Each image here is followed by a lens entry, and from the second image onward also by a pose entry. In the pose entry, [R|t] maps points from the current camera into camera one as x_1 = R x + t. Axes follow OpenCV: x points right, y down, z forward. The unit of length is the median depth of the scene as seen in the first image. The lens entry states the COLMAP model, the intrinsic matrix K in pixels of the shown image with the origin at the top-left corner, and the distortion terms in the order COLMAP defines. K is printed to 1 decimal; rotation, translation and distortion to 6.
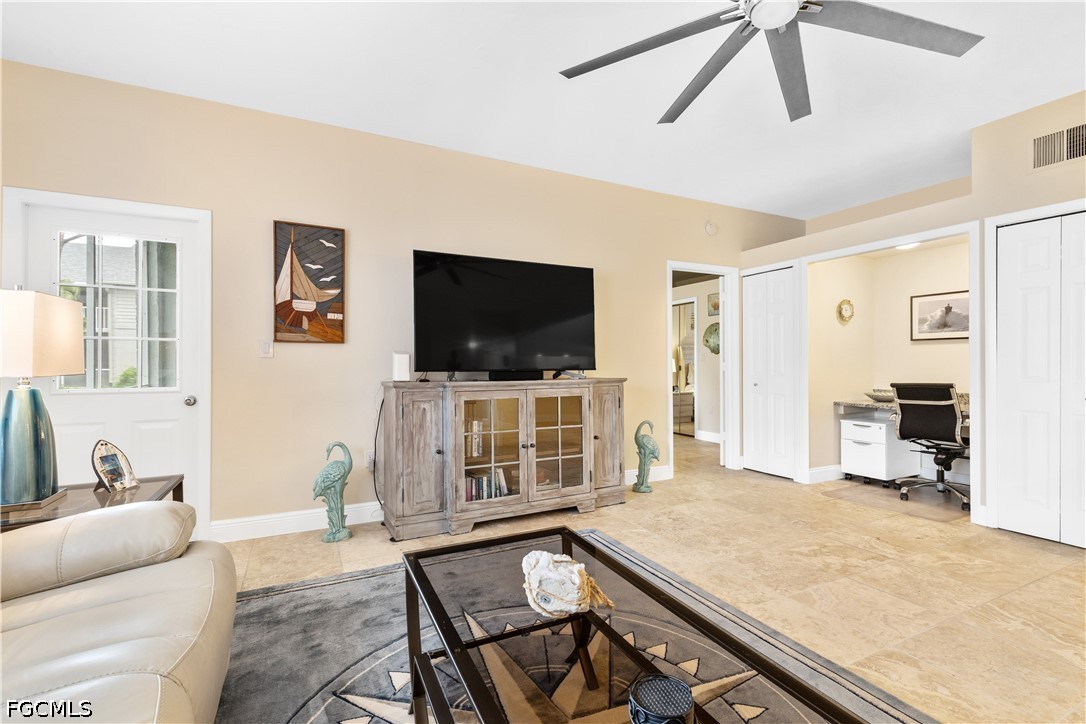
lens RADIAL K [[485.0, 0, 551.2], [0, 485.0, 358.6], [0, 0, 1]] dist [0.001822, 0.000039]
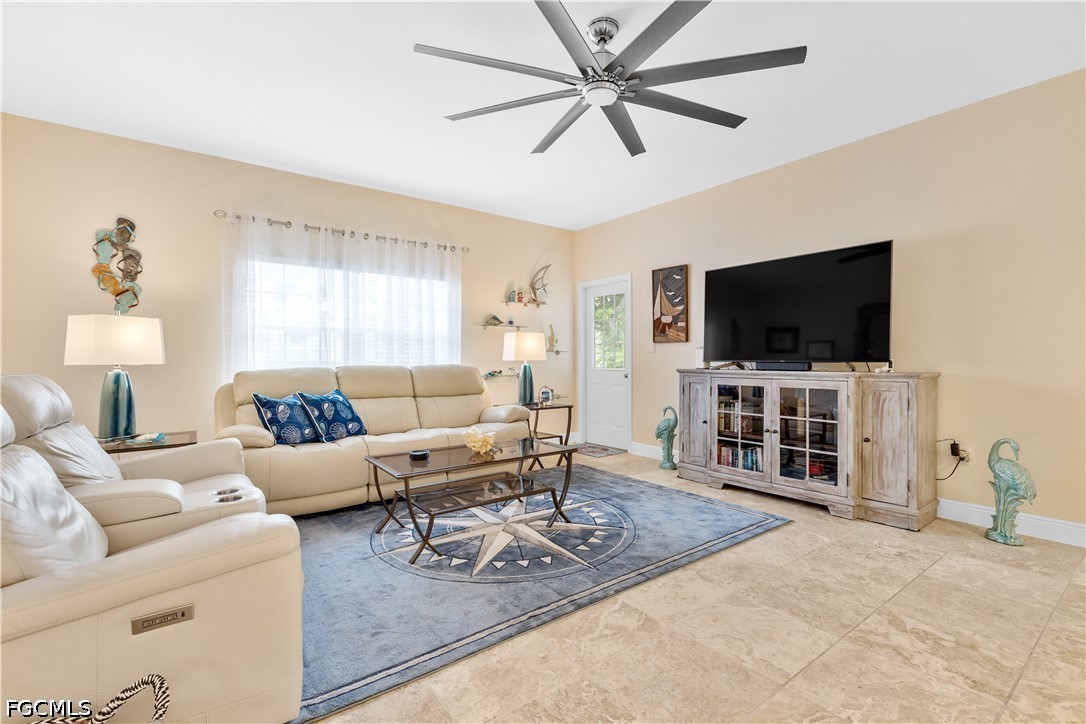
lens RADIAL K [[485.0, 0, 551.2], [0, 485.0, 358.6], [0, 0, 1]] dist [0.001822, 0.000039]
pose [[0.192510, 0.002481, -0.981292, 0.955169], [0.010684, 0.999932, 0.004624, 0.007805], [0.981237, -0.011374, 0.192471, 0.320353]]
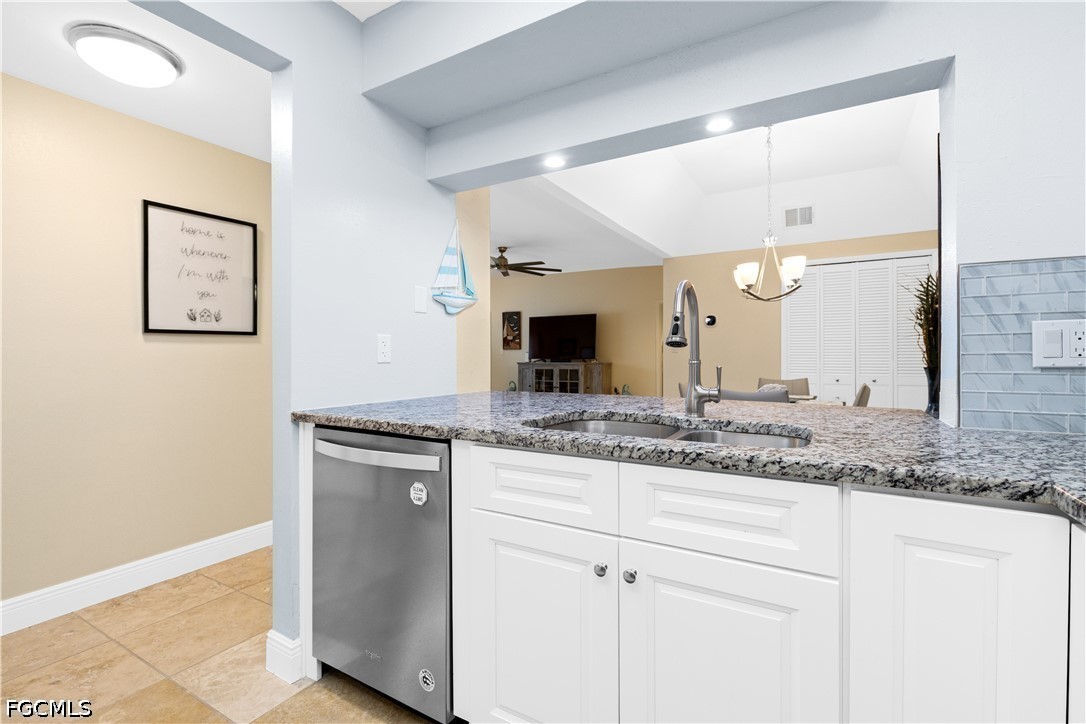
lens RADIAL K [[485.0, 0, 551.2], [0, 485.0, 358.6], [0, 0, 1]] dist [0.001822, 0.000039]
pose [[0.547772, 0.005020, -0.836612, 2.237780], [0.007311, 0.999915, 0.010788, -0.006039], [0.836595, -0.012026, 0.547689, -0.494613]]
